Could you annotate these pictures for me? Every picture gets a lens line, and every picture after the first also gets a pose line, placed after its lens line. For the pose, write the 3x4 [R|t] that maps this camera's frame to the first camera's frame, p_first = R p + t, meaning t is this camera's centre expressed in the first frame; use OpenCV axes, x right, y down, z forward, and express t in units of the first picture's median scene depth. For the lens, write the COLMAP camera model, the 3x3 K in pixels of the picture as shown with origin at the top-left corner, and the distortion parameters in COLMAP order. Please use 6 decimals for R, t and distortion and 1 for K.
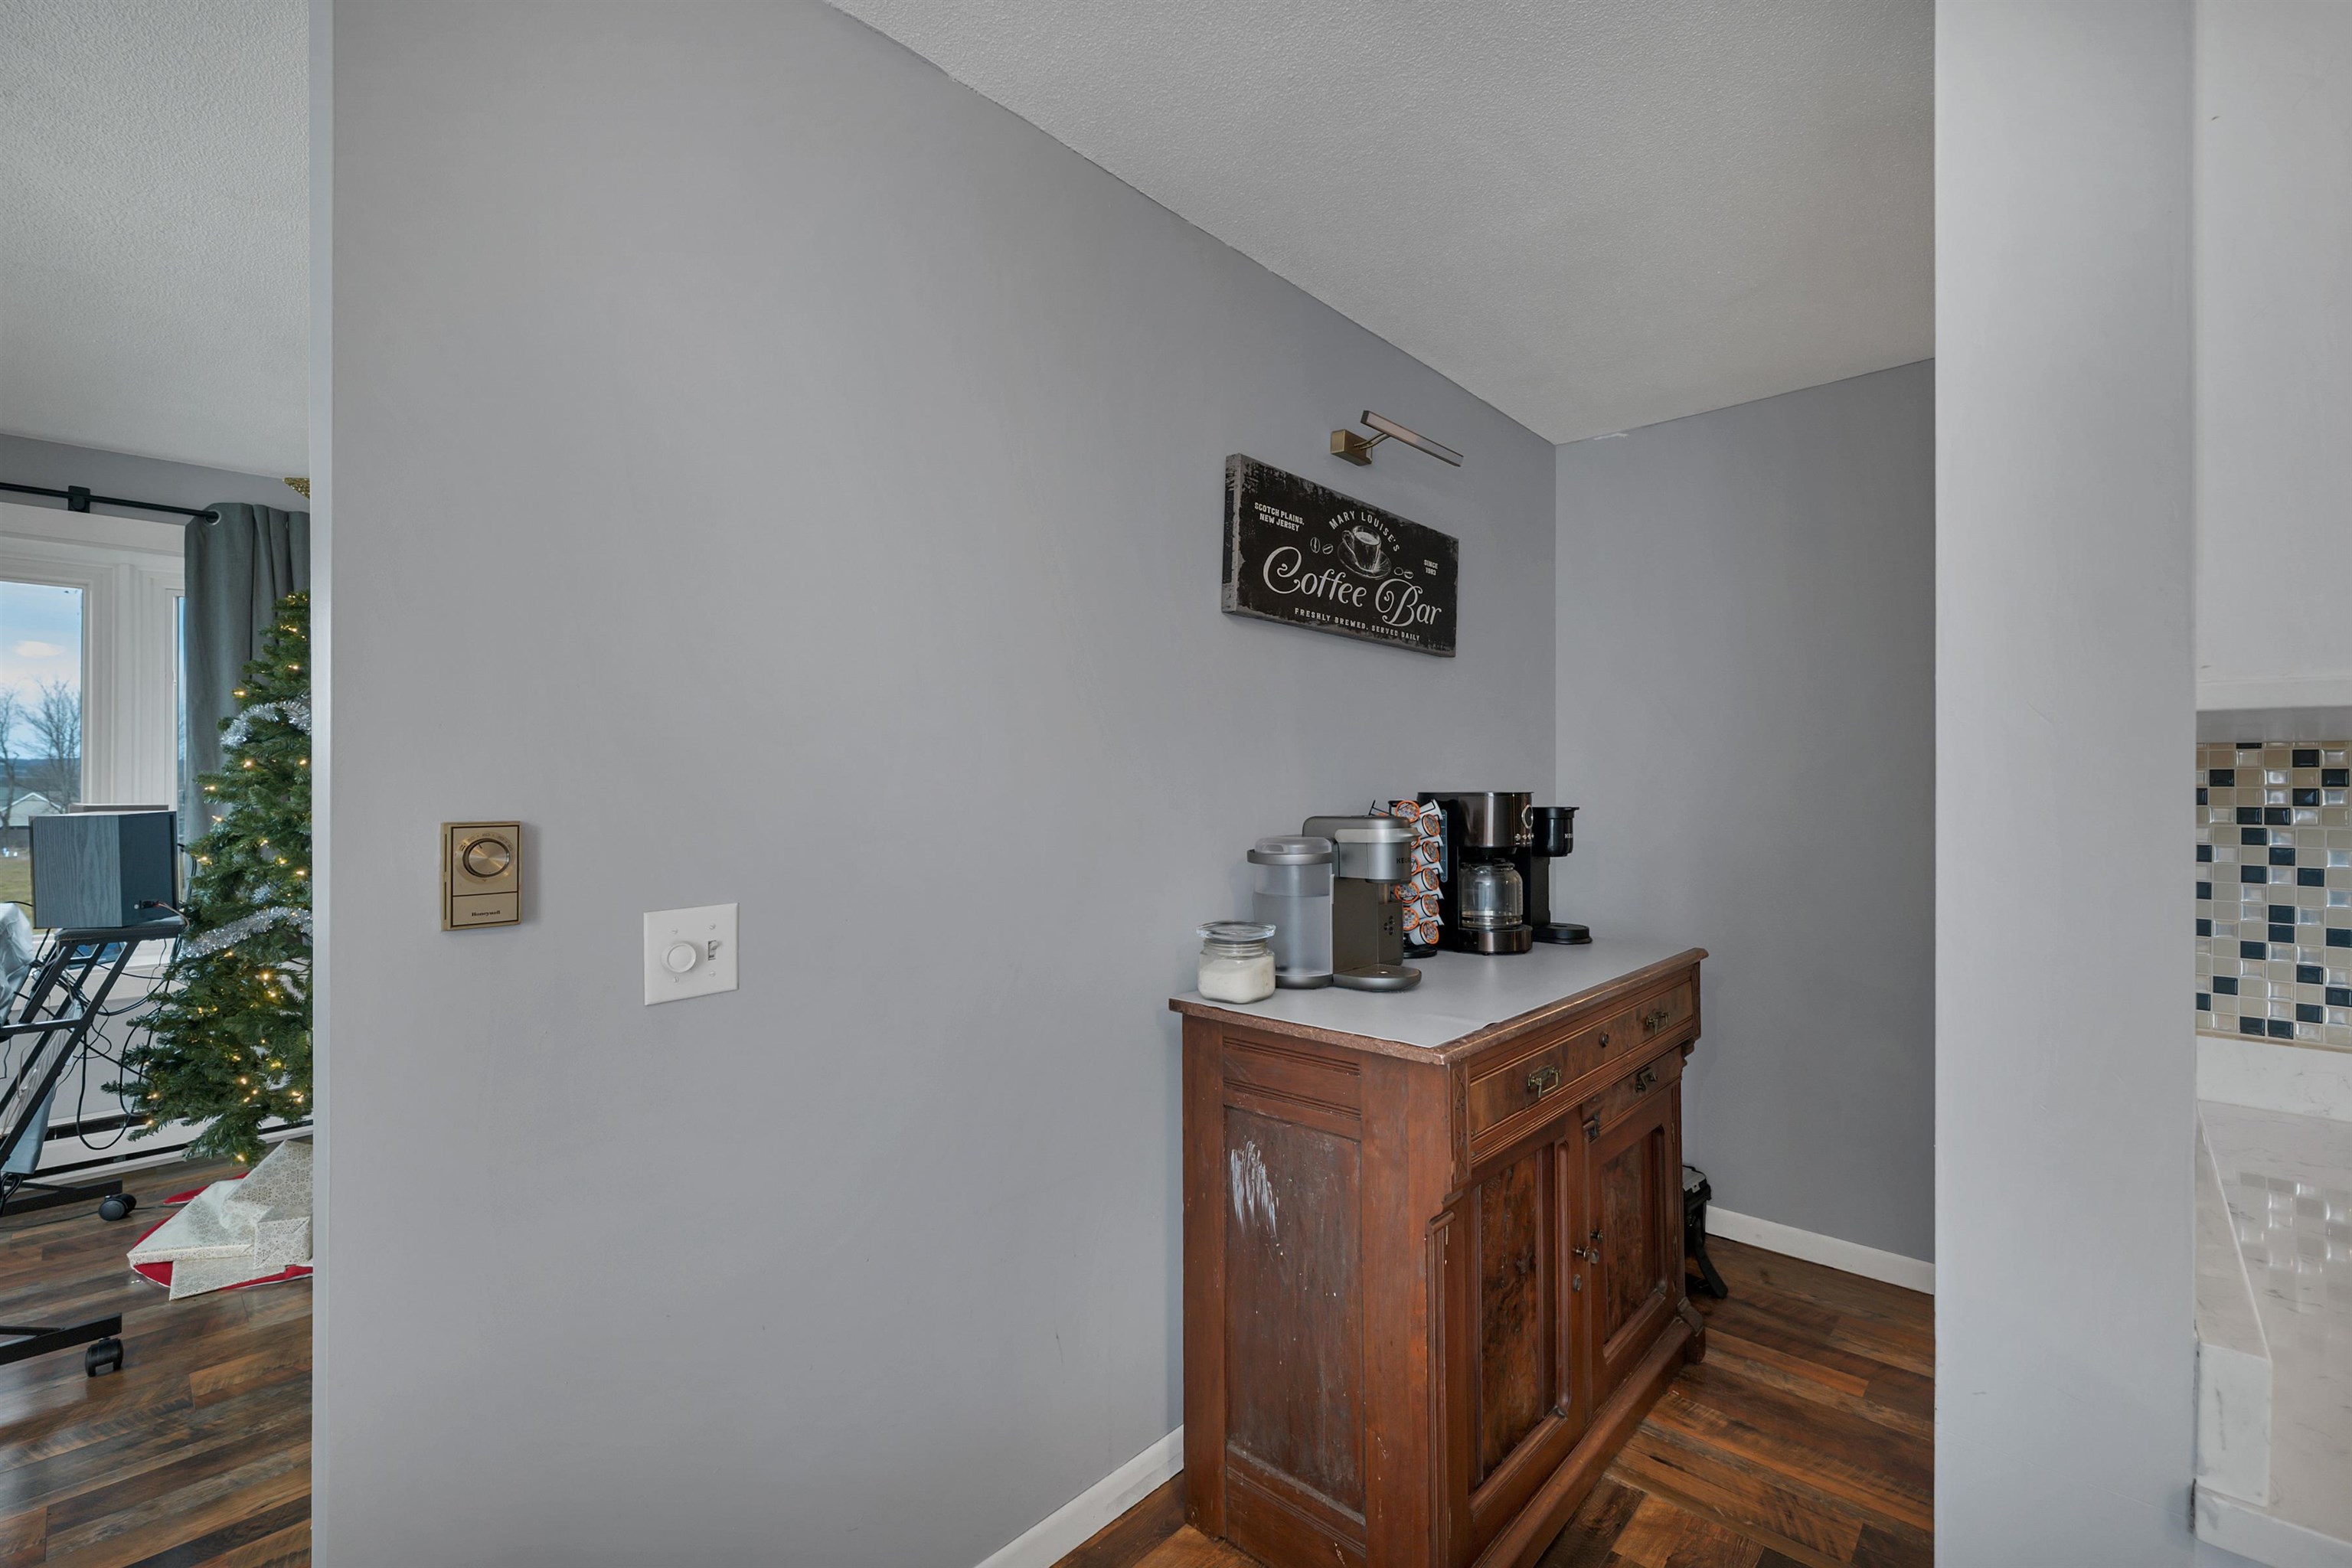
lens RADIAL K [[978.1, 0, 1180.1], [0, 978.1, 792.2], [0, 0, 1]] dist [0.004354, -0.000077]
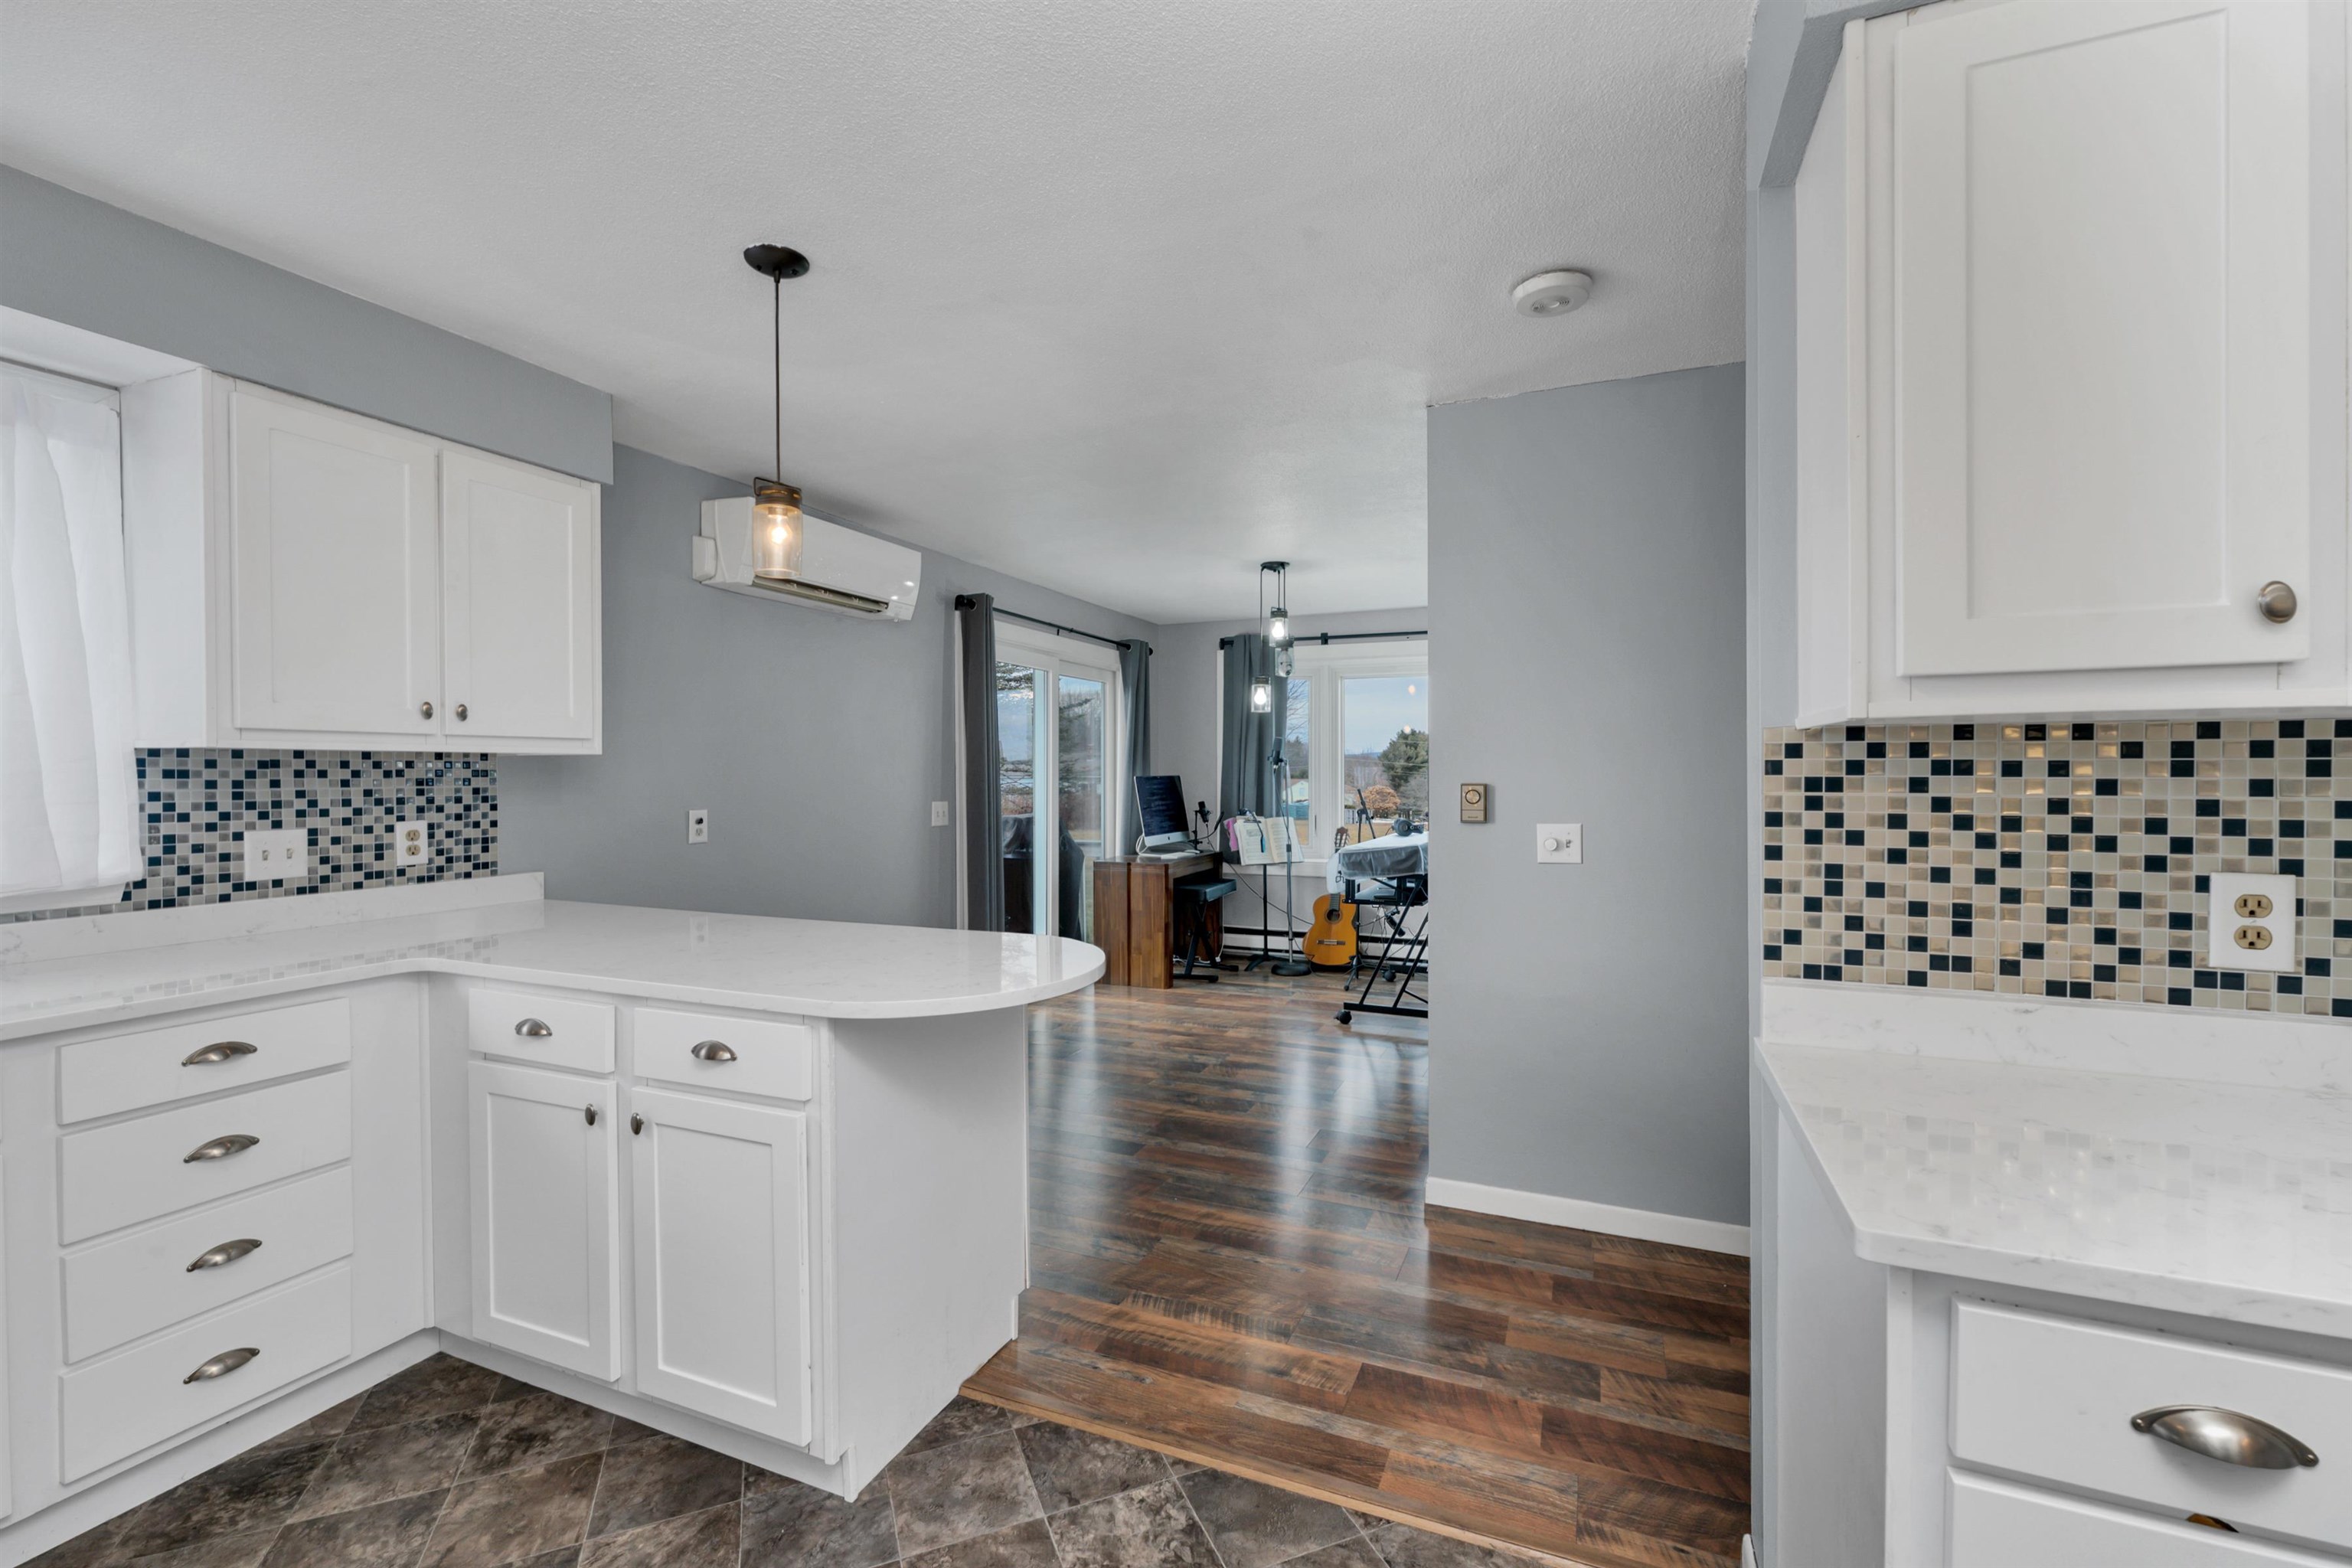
lens RADIAL K [[978.1, 0, 1182.1], [0, 978.1, 792.8], [0, 0, 1]] dist [0.004354, -0.000077]
pose [[0.348721, 0.012215, -0.937147, 0.891936], [-0.005107, 0.999925, 0.011133, 0.016351], [0.937213, 0.000903, 0.348757, -0.414329]]
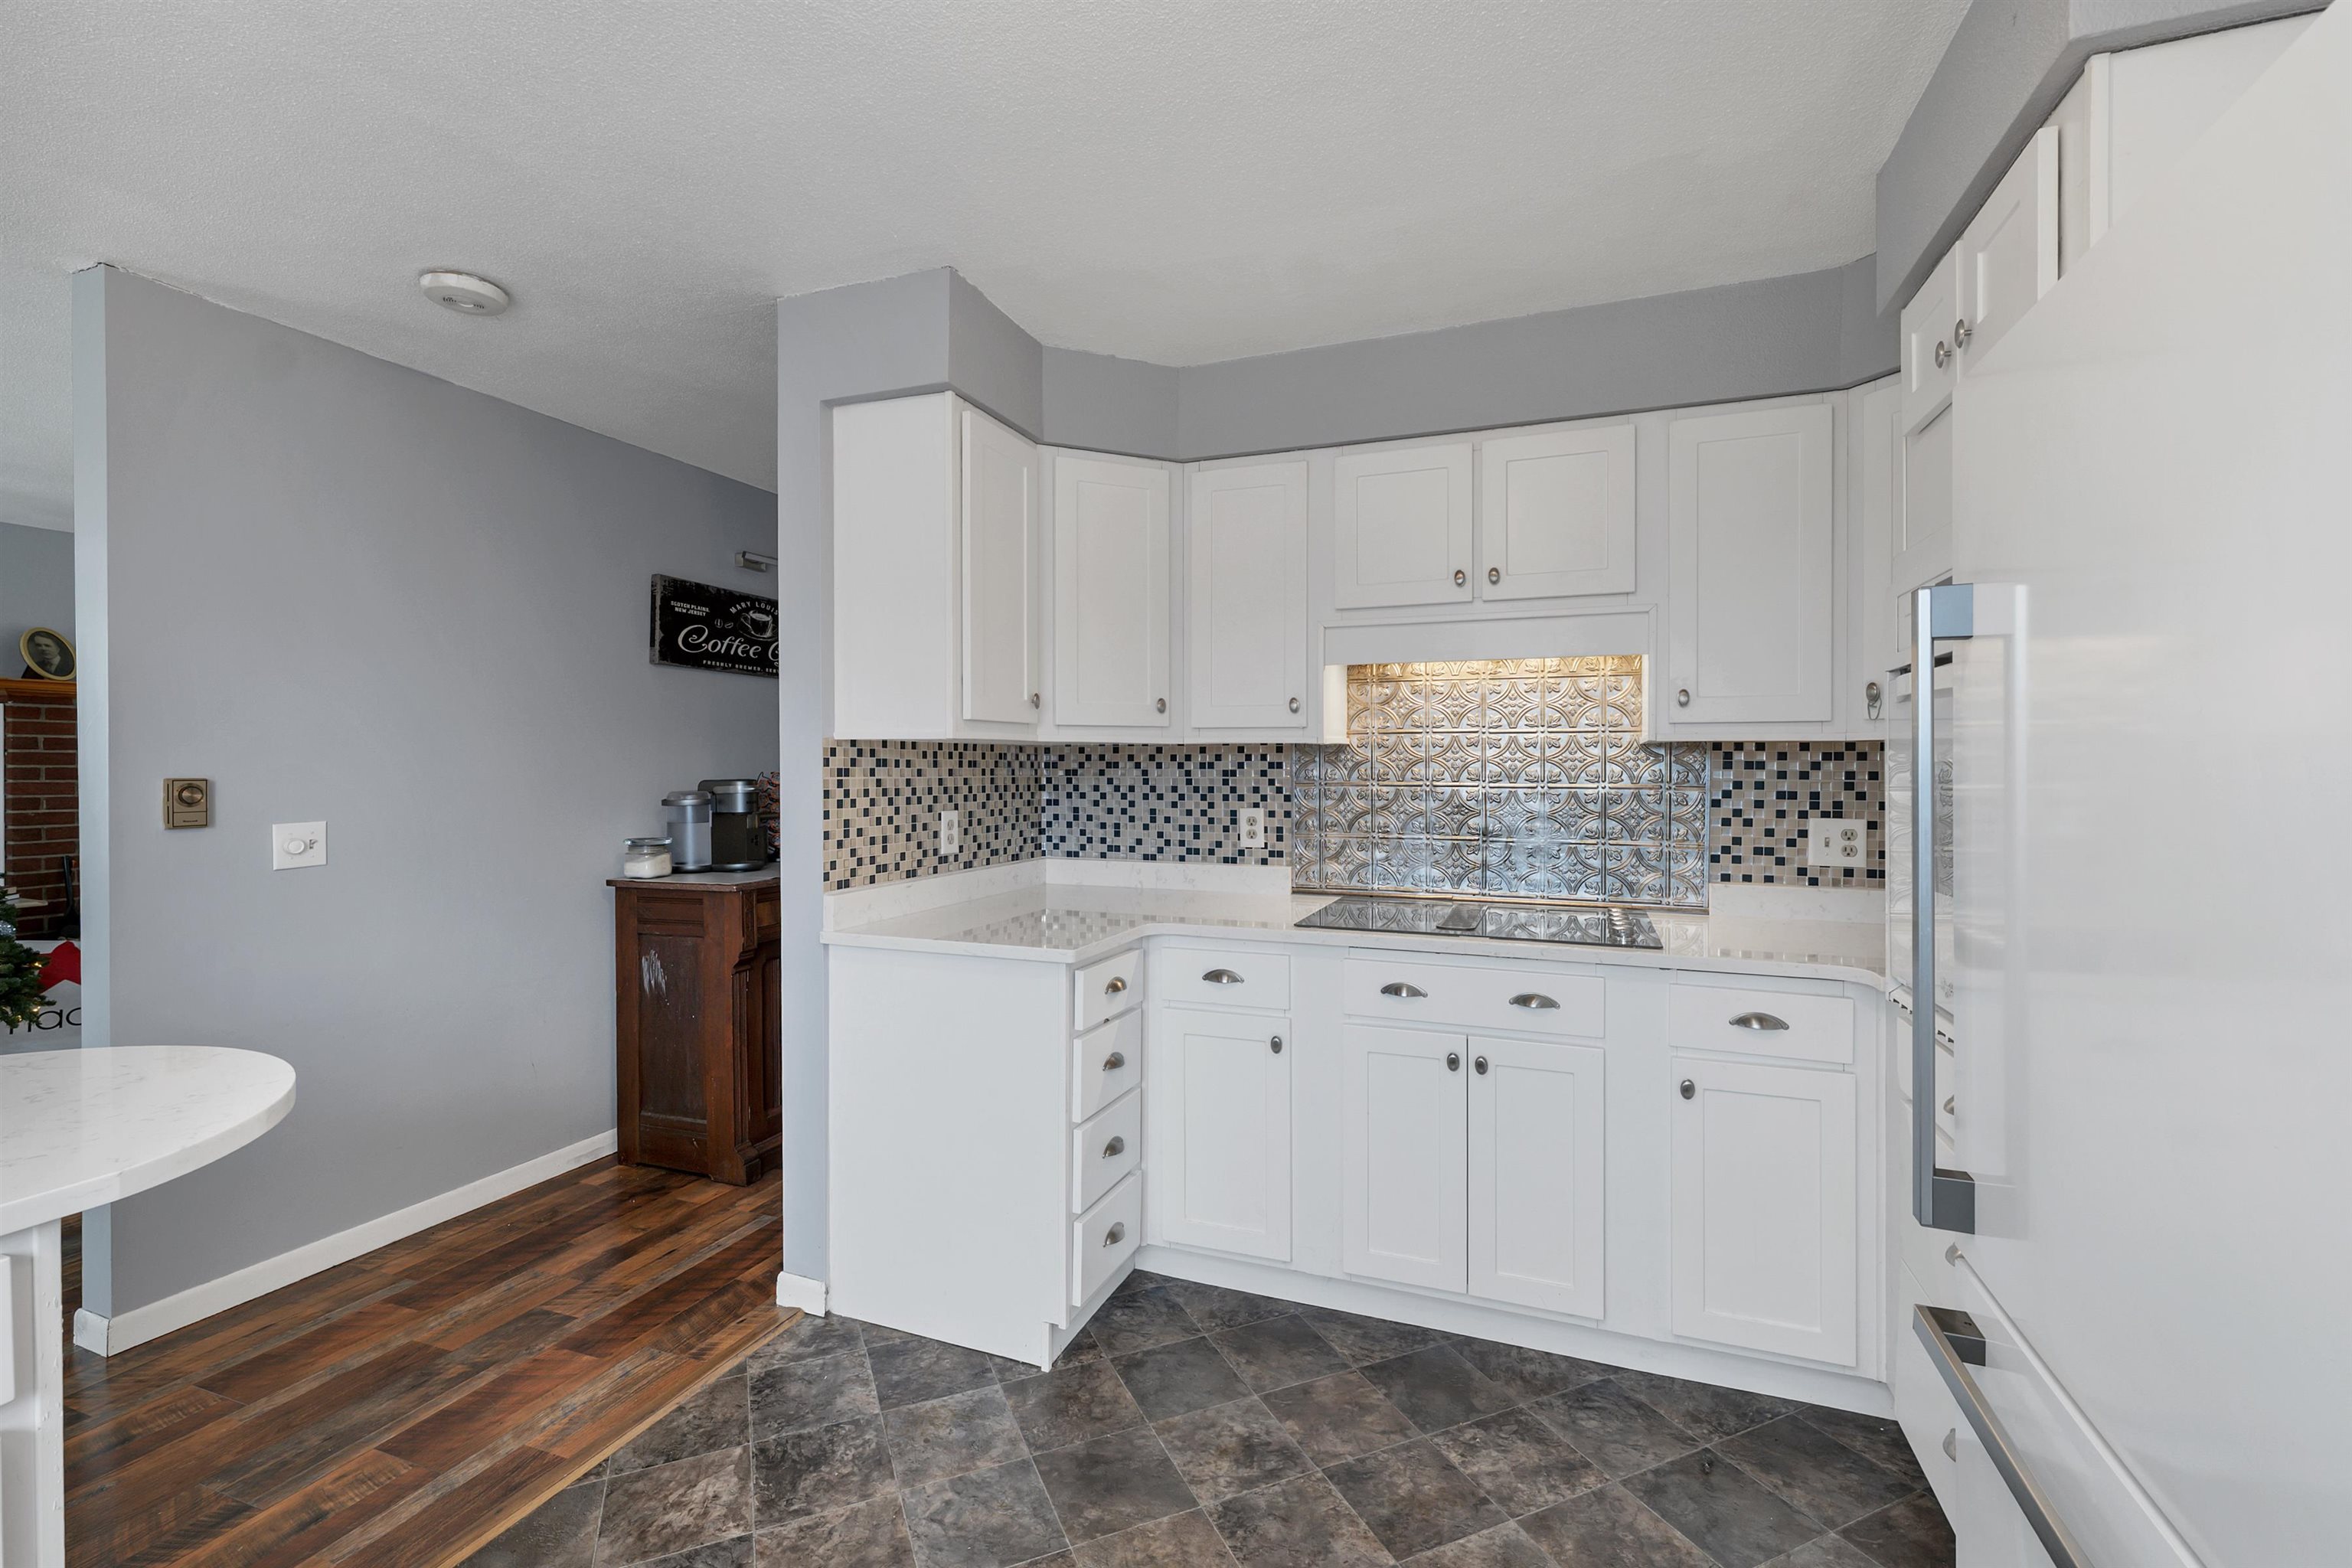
lens RADIAL K [[978.1, 0, 1177.7], [0, 978.1, 776.9], [0, 0, 1]] dist [0.004354, -0.000077]
pose [[0.933124, -0.008462, 0.359455, 0.309110], [0.007774, 0.999964, 0.003358, 0.020838], [-0.359471, -0.000339, 0.933156, -1.026984]]
